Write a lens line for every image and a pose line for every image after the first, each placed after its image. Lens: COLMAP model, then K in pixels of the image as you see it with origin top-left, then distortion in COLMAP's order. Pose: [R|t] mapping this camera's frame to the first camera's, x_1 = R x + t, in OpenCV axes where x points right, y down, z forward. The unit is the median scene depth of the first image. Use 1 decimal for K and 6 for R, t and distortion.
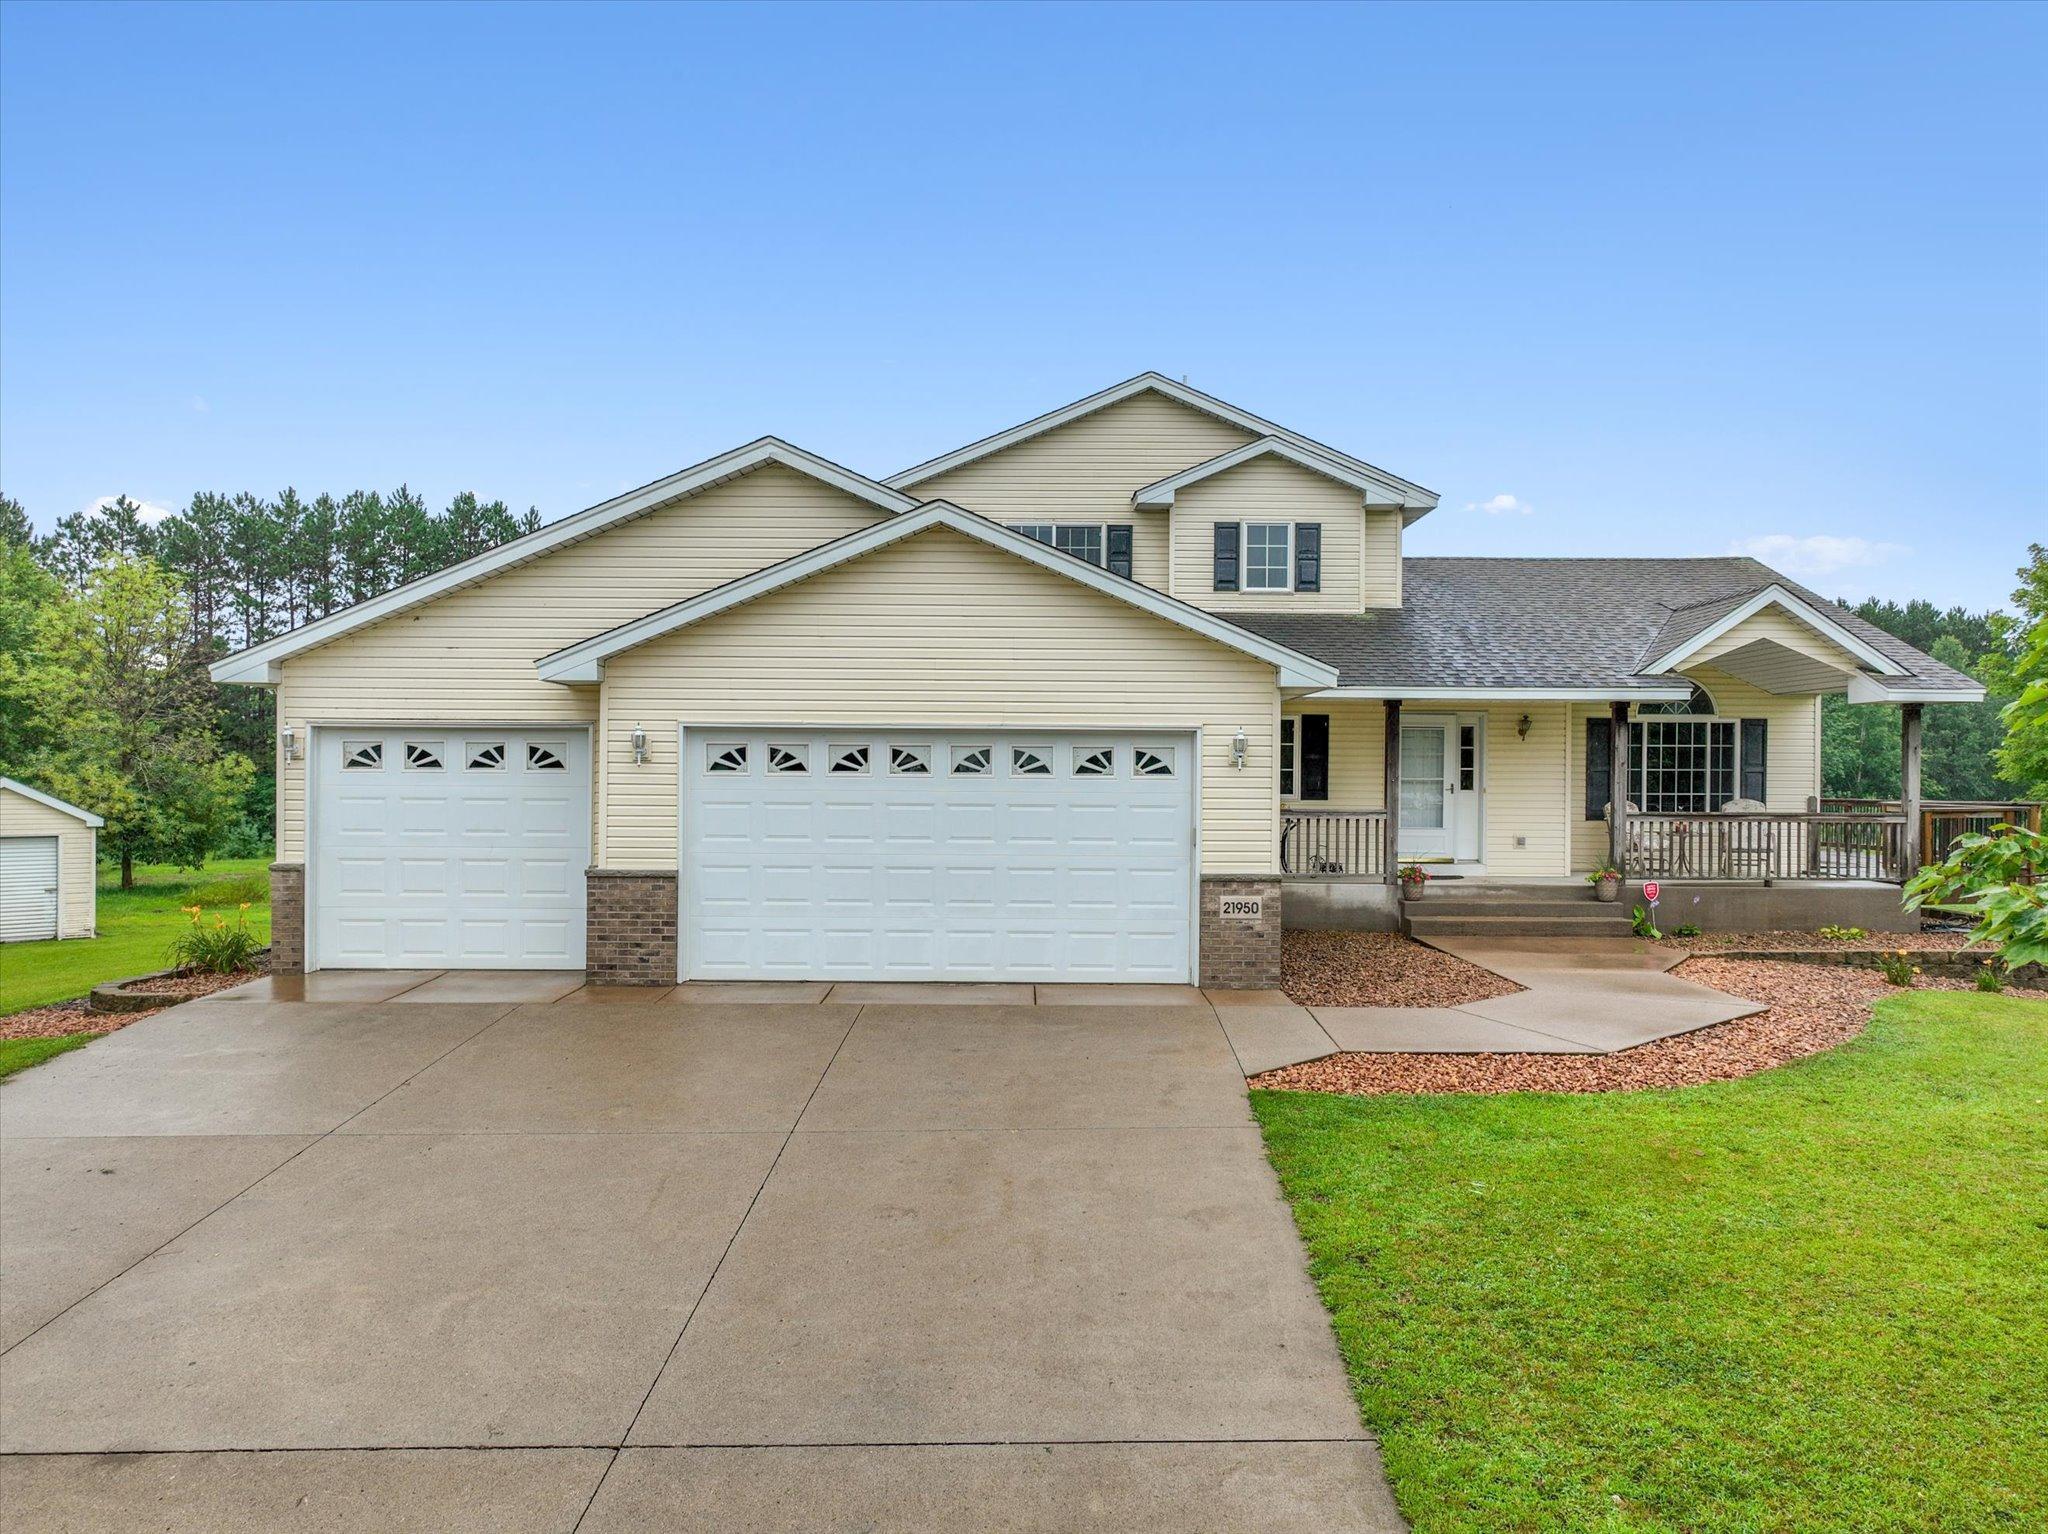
lens RADIAL K [[1450.8, 0, 1022.7], [0, 1450.8, 772.5], [0, 0, 1]] dist [-0.001692, 0.004164]
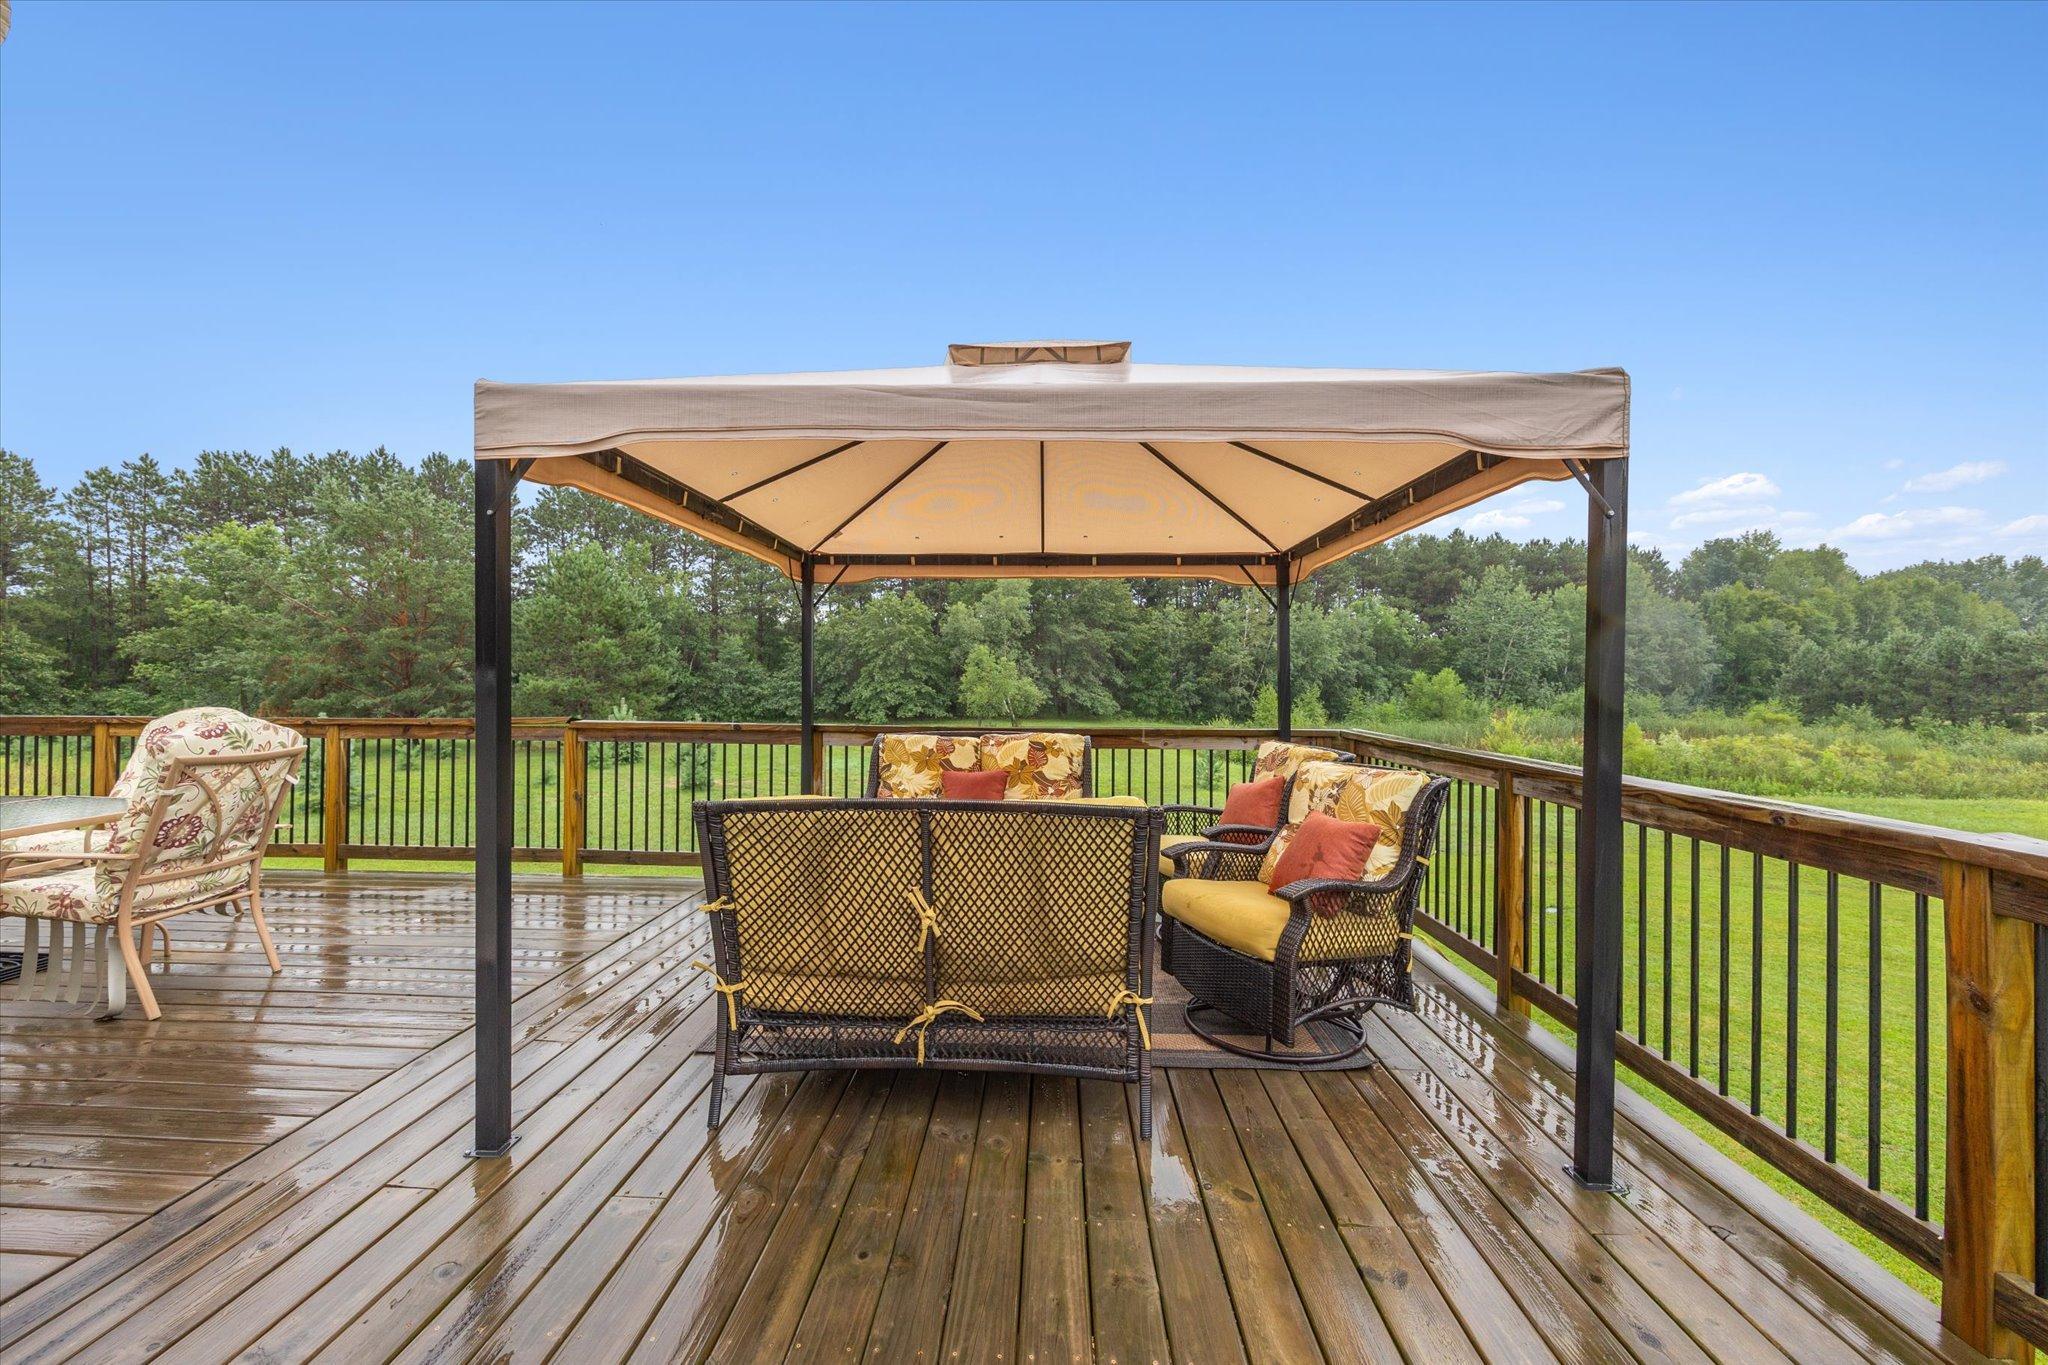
lens RADIAL K [[813.8, 0, 1021.4], [0, 813.8, 670.9], [0, 0, 1]] dist [0.002452, 0.000110]
pose [[0.999298, -0.006520, -0.036900, 0.720723], [0.006447, 0.999977, -0.002082, 0.003100], [0.036913, 0.001843, 0.999317, 1.561925]]
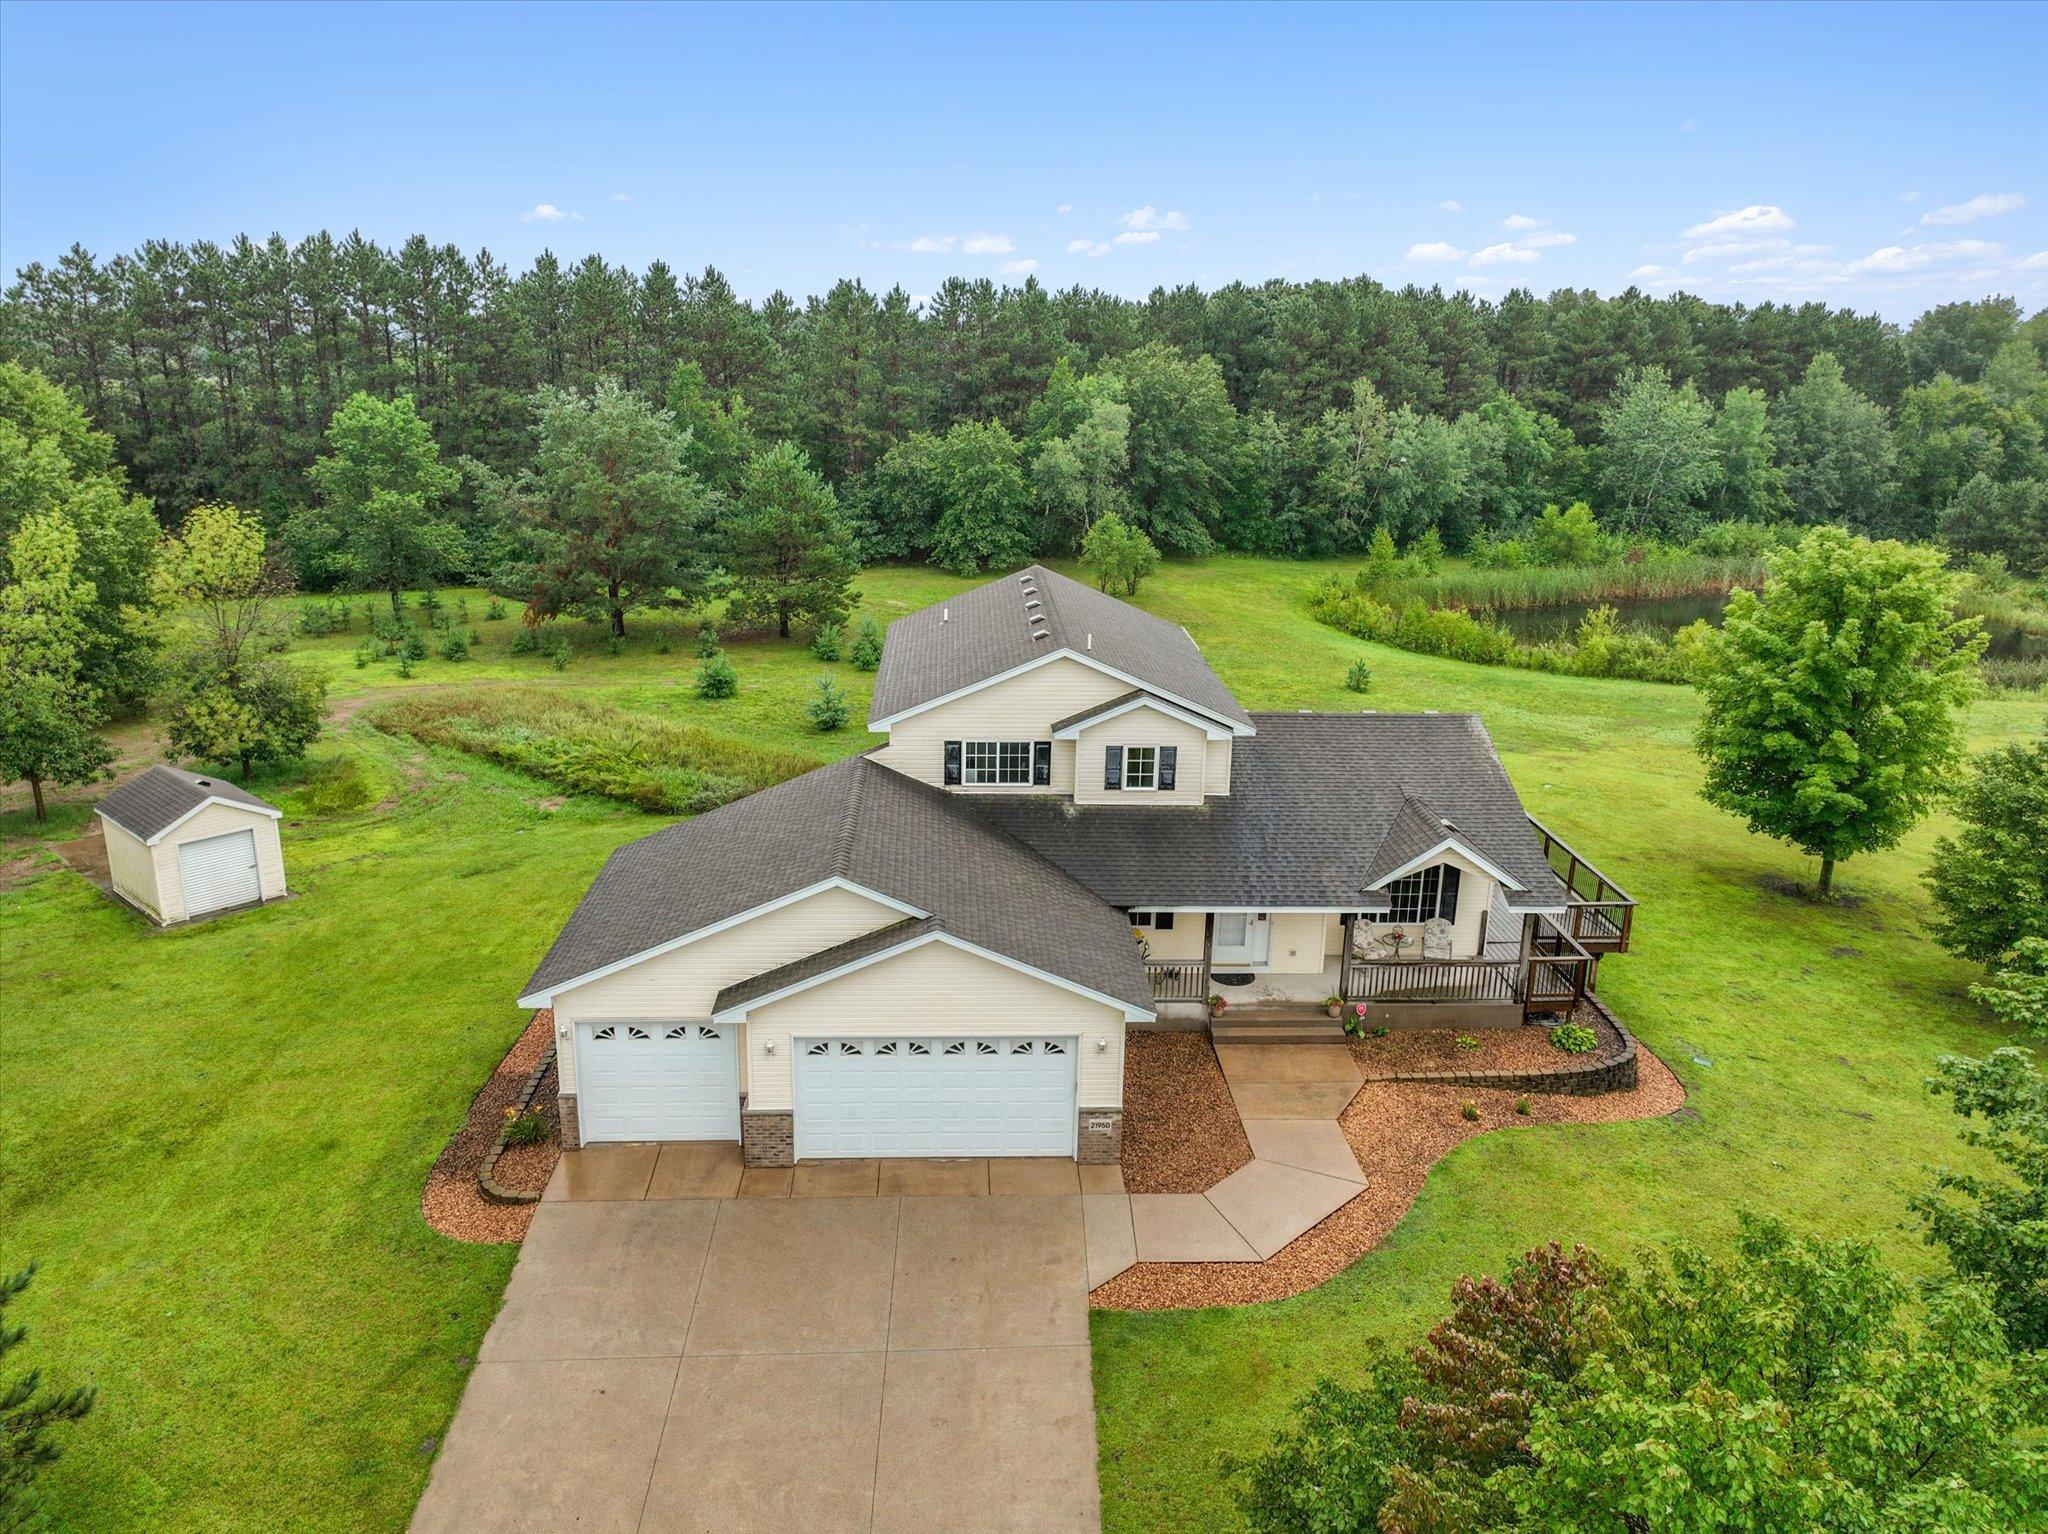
lens RADIAL K [[1419.4, 0, 1022.4], [0, 1419.4, 765.2], [0, 0, 1]] dist [0.003970, 0.001657]
pose [[0.998968, -0.003381, 0.045295, -0.020469], [-0.009433, 0.960041, 0.279702, -0.588683], [-0.044430, -0.279840, 0.959018, -0.417923]]
